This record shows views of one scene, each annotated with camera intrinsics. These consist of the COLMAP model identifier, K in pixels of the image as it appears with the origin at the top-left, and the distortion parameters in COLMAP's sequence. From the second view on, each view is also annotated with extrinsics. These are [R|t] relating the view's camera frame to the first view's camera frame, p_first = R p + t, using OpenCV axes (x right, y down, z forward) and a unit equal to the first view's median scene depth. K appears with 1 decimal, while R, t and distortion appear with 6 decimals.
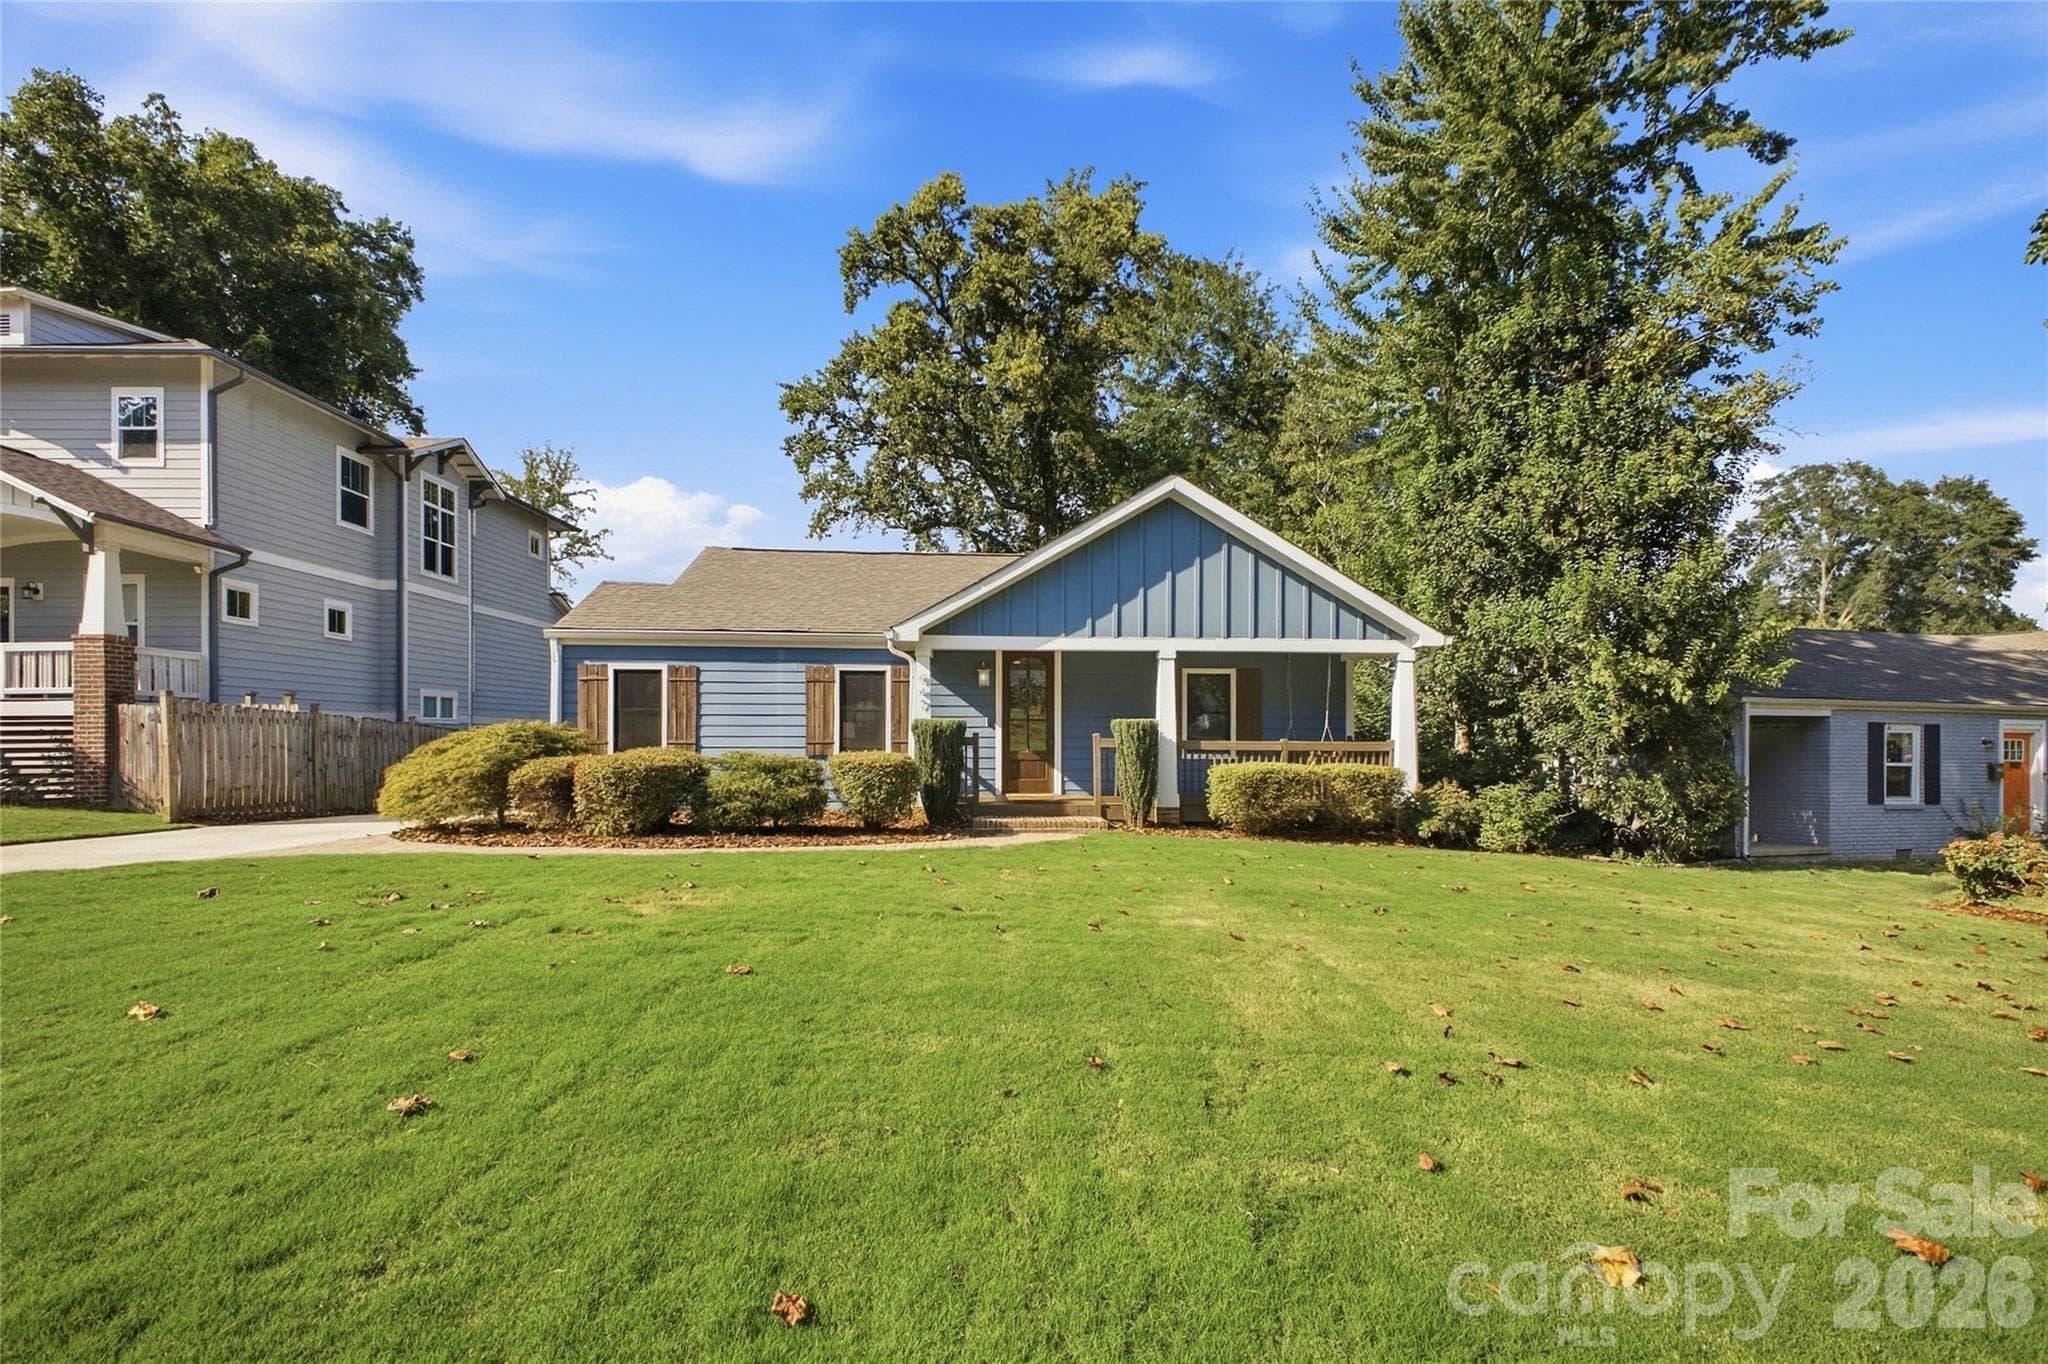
lens RADIAL K [[813.2, 0, 1019.2], [0, 813.2, 741.5], [0, 0, 1]] dist [-0.005586, 0.000201]
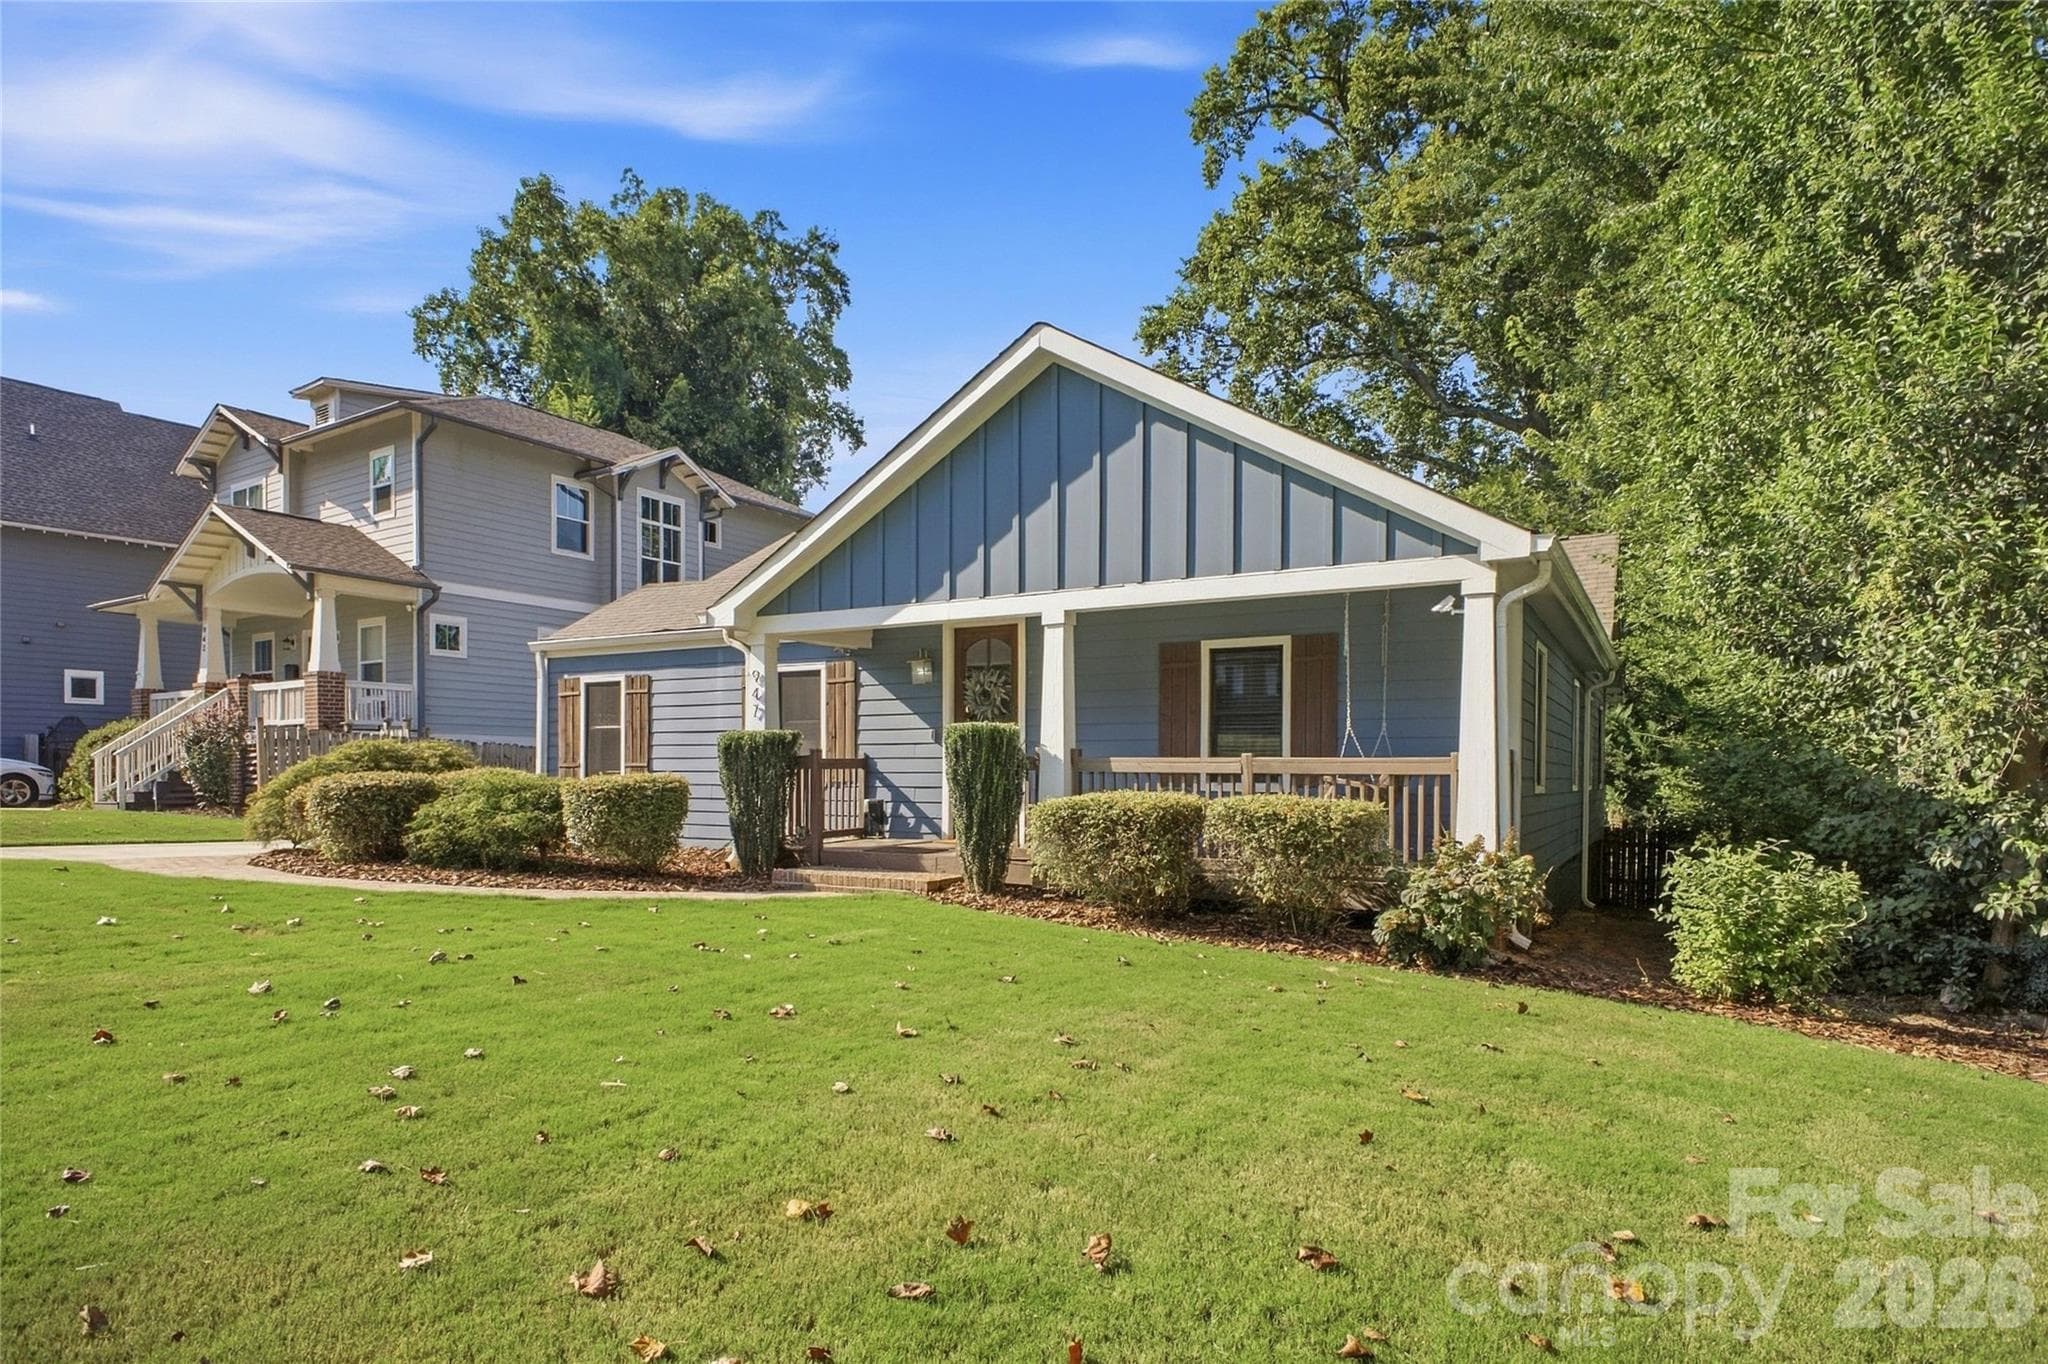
lens RADIAL K [[1084.9, 0, 1022.0], [0, 1084.9, 775.3], [0, 0, 1]] dist [0.012254, -0.000353]
pose [[0.838331, 0.002547, -0.545156, 0.542331], [-0.004939, 0.999984, -0.002924, 0.013044], [0.545139, 0.005143, 0.838330, 0.262955]]
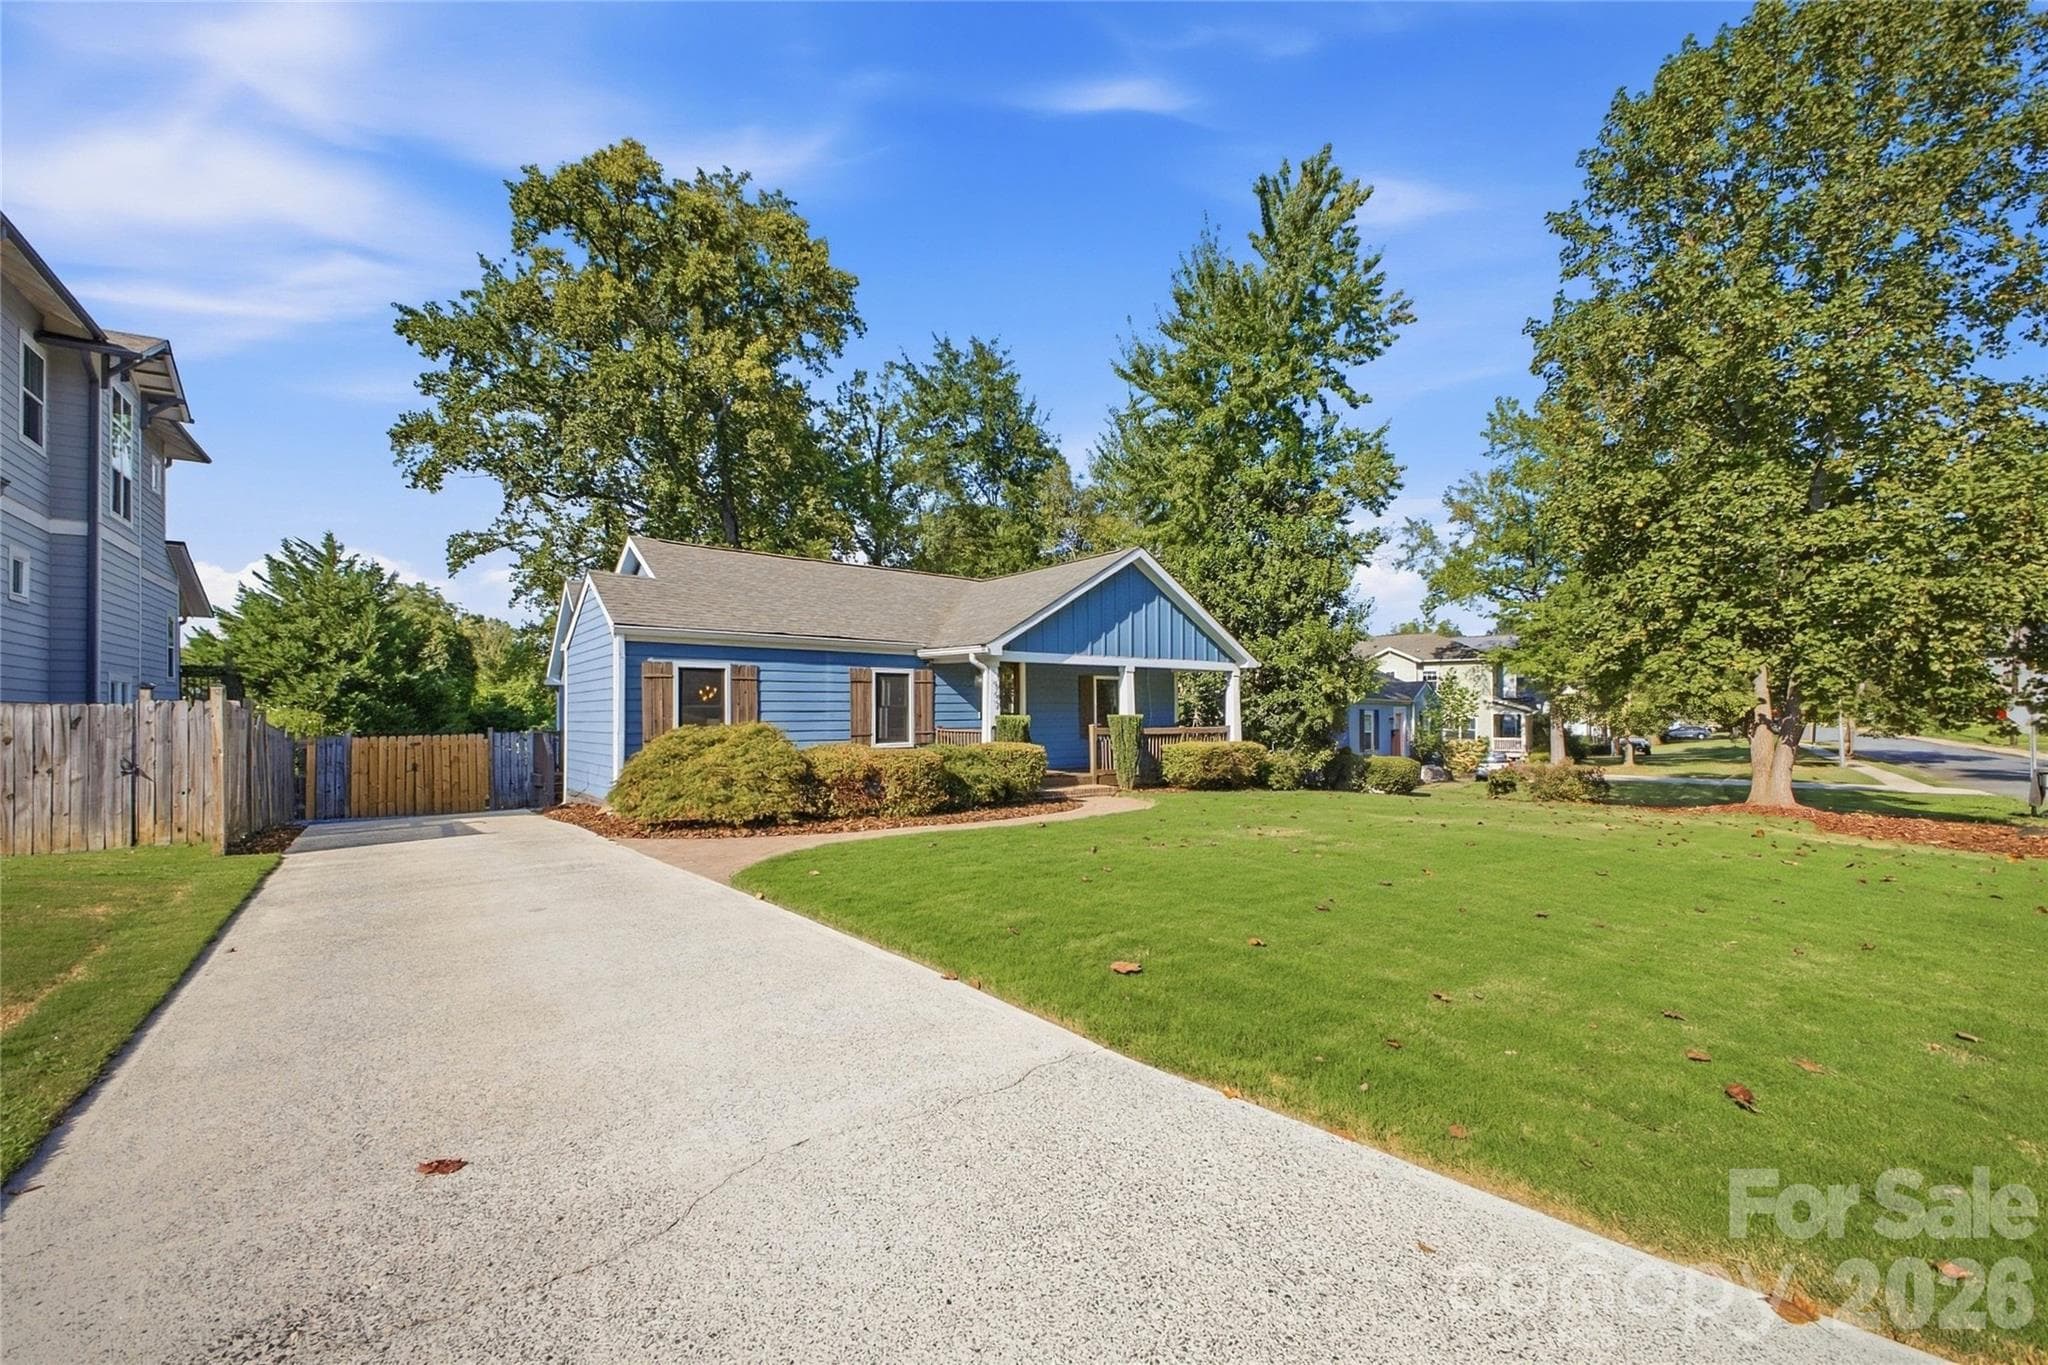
lens RADIAL K [[815.2, 0, 984.8], [0, 815.2, 692.4], [0, 0, 1]] dist [-0.002114, -0.000242]
pose [[0.838244, 0.006507, 0.545257, -0.727863], [0.012720, 0.999423, -0.031482, -0.019926], [-0.545148, 0.033326, 0.837677, -0.065635]]
